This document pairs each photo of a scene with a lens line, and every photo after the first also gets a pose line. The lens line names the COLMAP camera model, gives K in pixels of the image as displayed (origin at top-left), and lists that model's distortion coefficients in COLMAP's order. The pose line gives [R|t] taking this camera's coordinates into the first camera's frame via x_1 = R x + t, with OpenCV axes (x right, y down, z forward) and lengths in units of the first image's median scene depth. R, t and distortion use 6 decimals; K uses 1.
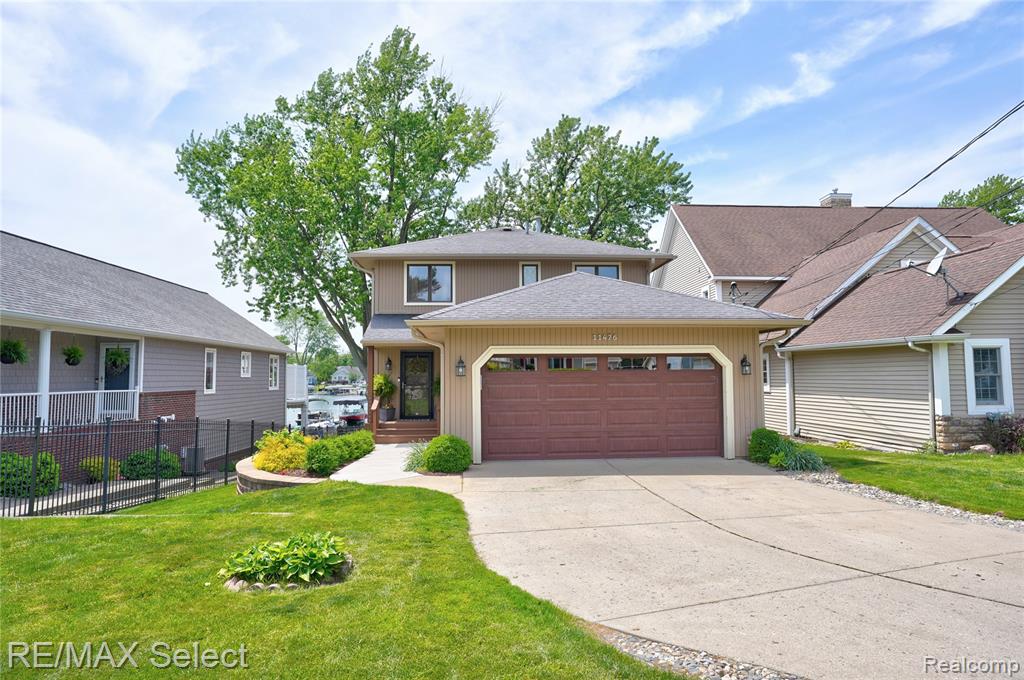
lens RADIAL K [[625.7, 0, 509.9], [0, 625.7, 335.5], [0, 0, 1]] dist [-0.005294, 0.001282]
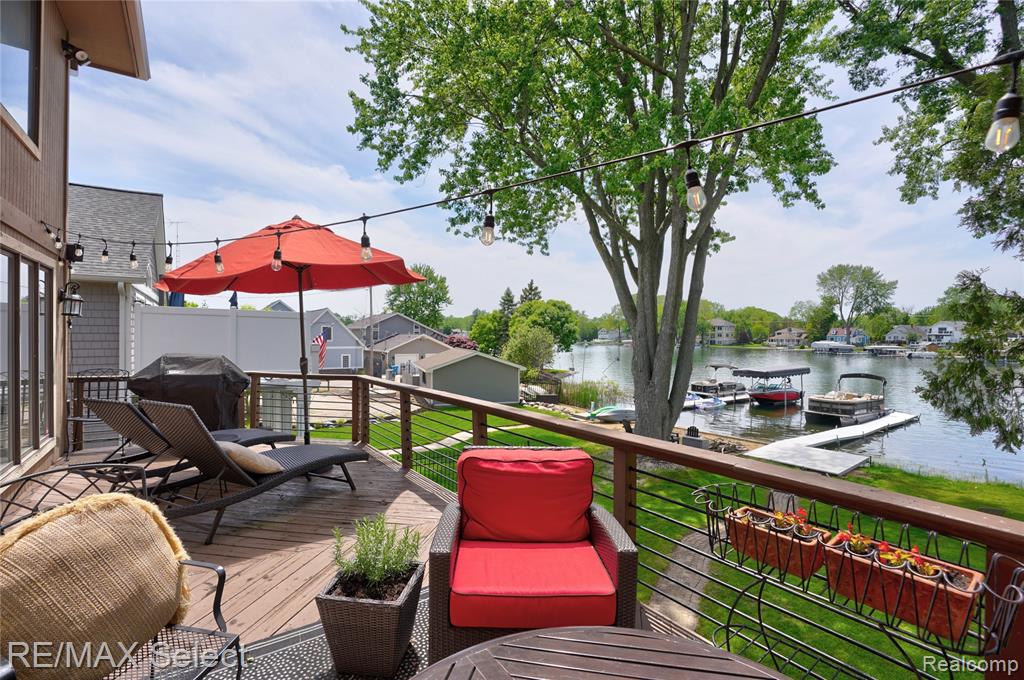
lens RADIAL K [[478.9, 0, 512.0], [0, 478.9, 336.3], [0, 0, 1]] dist [-0.078900, 0.031550]
pose [[0.522667, 0.016132, -0.852384, 0.078247], [0.044952, 0.997909, 0.046451, 0.043121], [0.851351, -0.062595, 0.520849, 0.812002]]
